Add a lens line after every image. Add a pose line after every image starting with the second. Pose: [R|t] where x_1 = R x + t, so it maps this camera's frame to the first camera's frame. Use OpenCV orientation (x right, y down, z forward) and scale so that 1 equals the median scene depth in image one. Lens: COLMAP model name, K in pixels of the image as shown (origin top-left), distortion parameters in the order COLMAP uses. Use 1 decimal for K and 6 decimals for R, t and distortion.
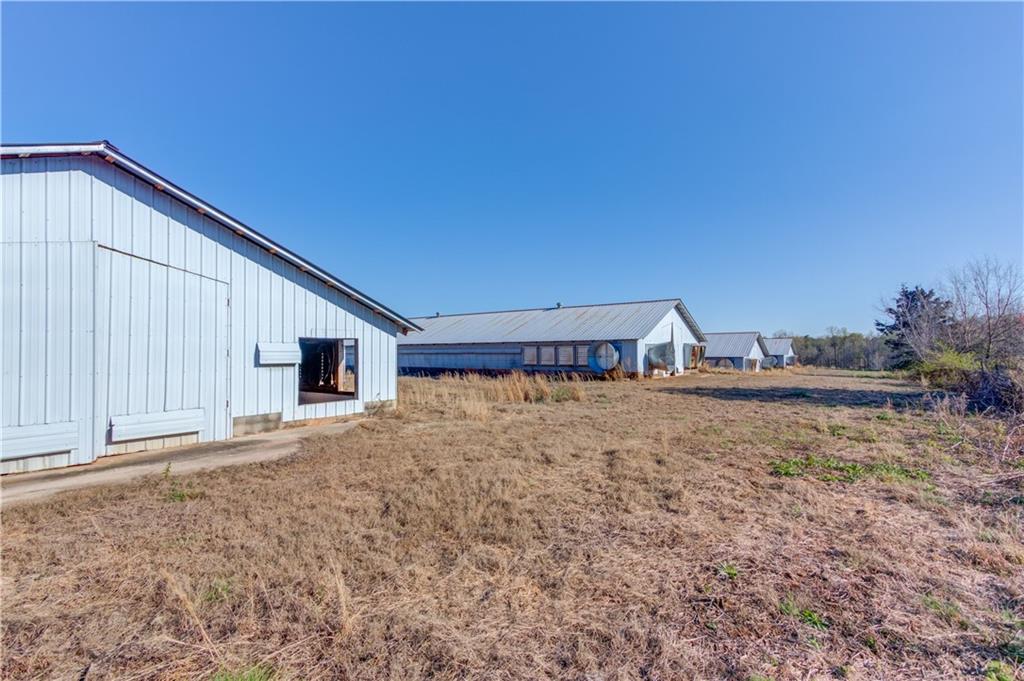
lens RADIAL K [[489.4, 0, 512.0], [0, 489.4, 340.5], [0, 0, 1]] dist [-0.000239, 0.000067]
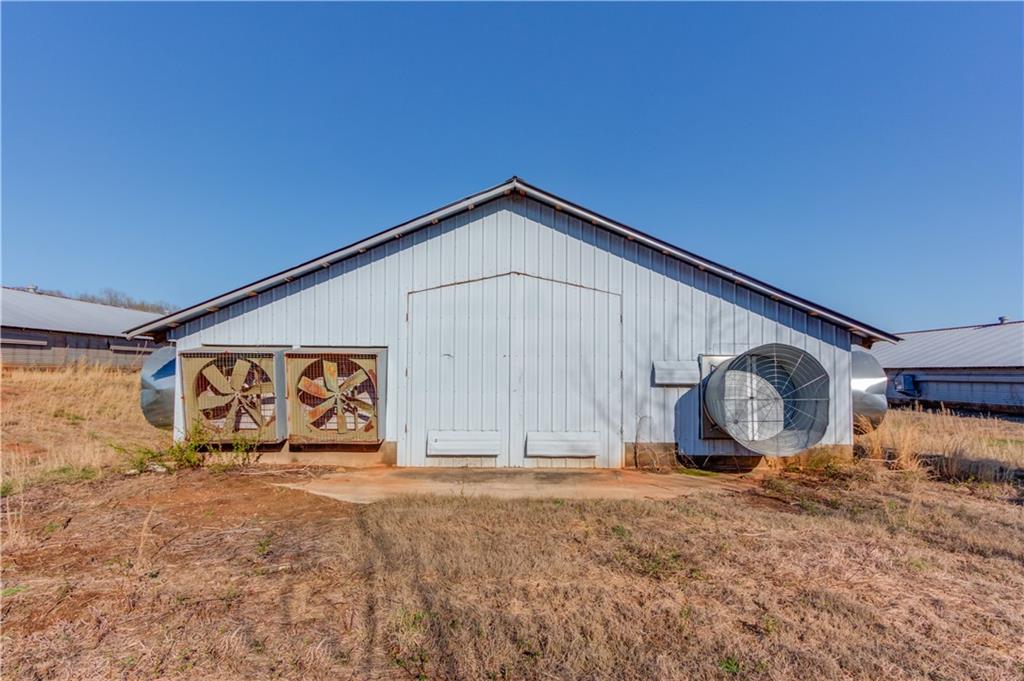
lens RADIAL K [[489.4, 0, 512.0], [0, 489.4, 340.5], [0, 0, 1]] dist [-0.000239, 0.000067]
pose [[0.623938, -0.053228, -0.779659, 0.003360], [0.003623, 0.997864, -0.065226, 0.030897], [0.781466, 0.037872, 0.622798, 0.296953]]
